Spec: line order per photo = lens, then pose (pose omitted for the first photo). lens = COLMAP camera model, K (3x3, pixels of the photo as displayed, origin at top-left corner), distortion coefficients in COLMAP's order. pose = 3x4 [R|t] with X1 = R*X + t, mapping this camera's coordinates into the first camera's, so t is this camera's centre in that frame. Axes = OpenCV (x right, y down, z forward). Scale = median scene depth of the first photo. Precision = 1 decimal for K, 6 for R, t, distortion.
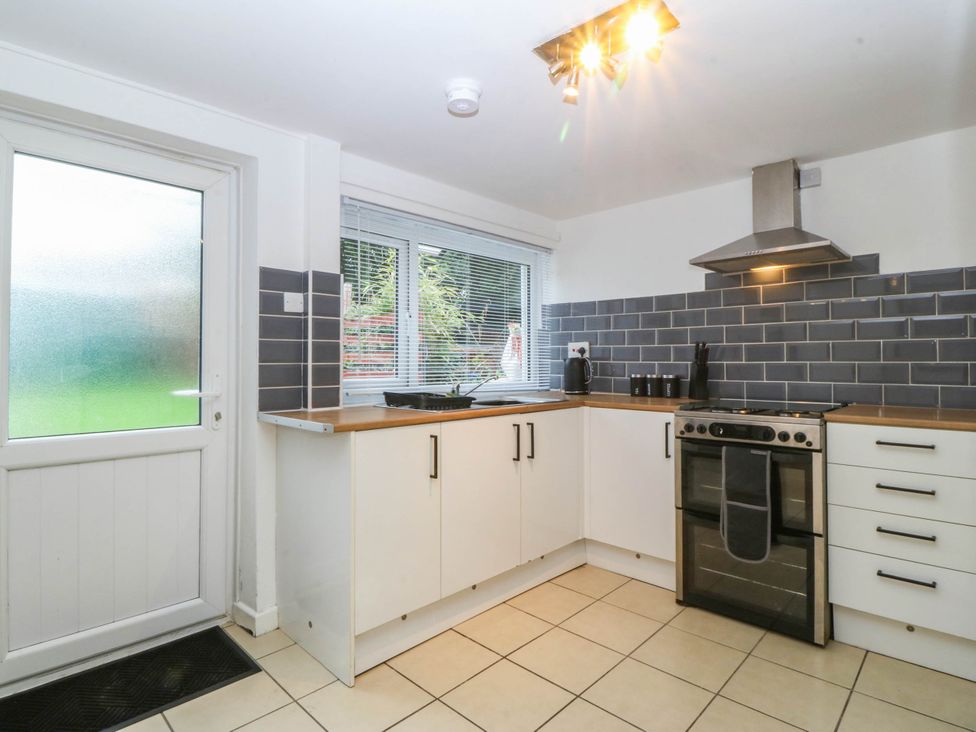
lens RADIAL K [[516.2, 0, 485.8], [0, 516.2, 354.8], [0, 0, 1]] dist [0.006688, -0.018381]
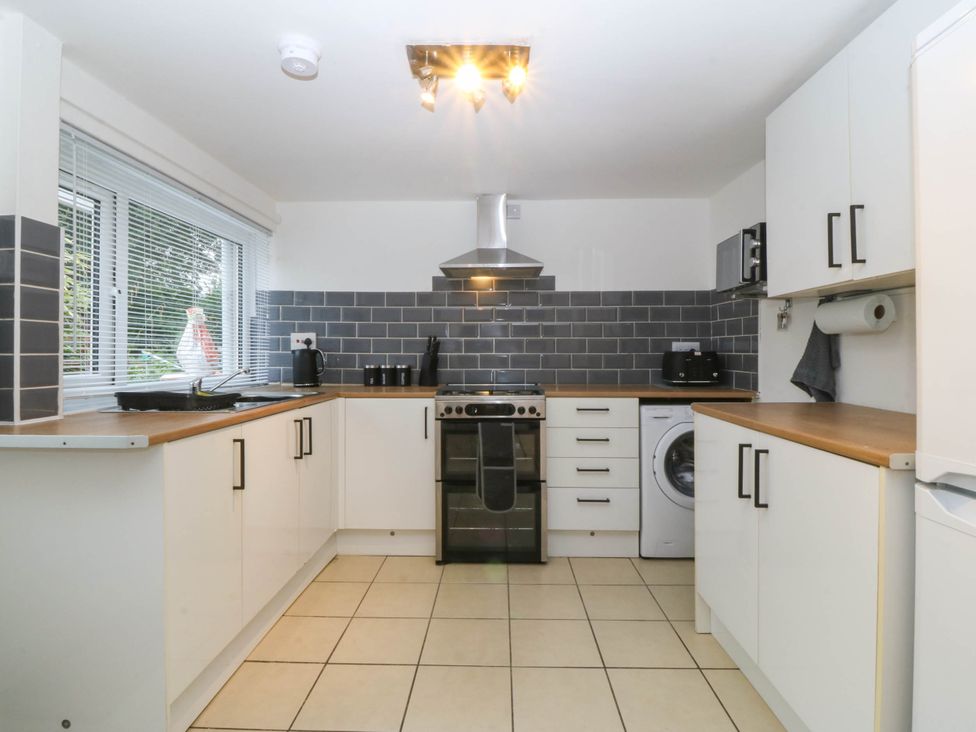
lens RADIAL K [[516.2, 0, 485.8], [0, 516.2, 354.8], [0, 0, 1]] dist [0.006688, -0.018381]
pose [[0.738419, 0.000235, 0.674342, -0.322806], [-0.010104, 0.999892, 0.010716, 0.004216], [-0.674266, -0.014727, 0.738341, 0.089914]]
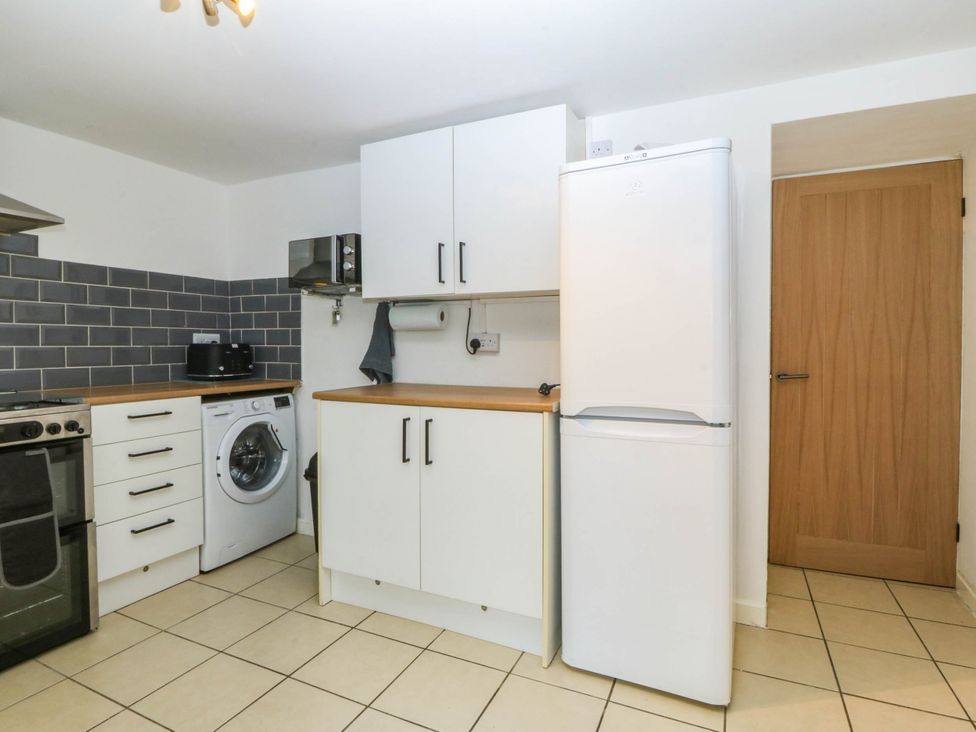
lens RADIAL K [[516.2, 0, 485.8], [0, 516.2, 354.8], [0, 0, 1]] dist [0.006688, -0.018381]
pose [[-0.317653, -0.013799, 0.948107, -0.446155], [-0.007690, 0.999899, 0.011977, 0.011604], [-0.948176, -0.003486, -0.317727, 0.504091]]
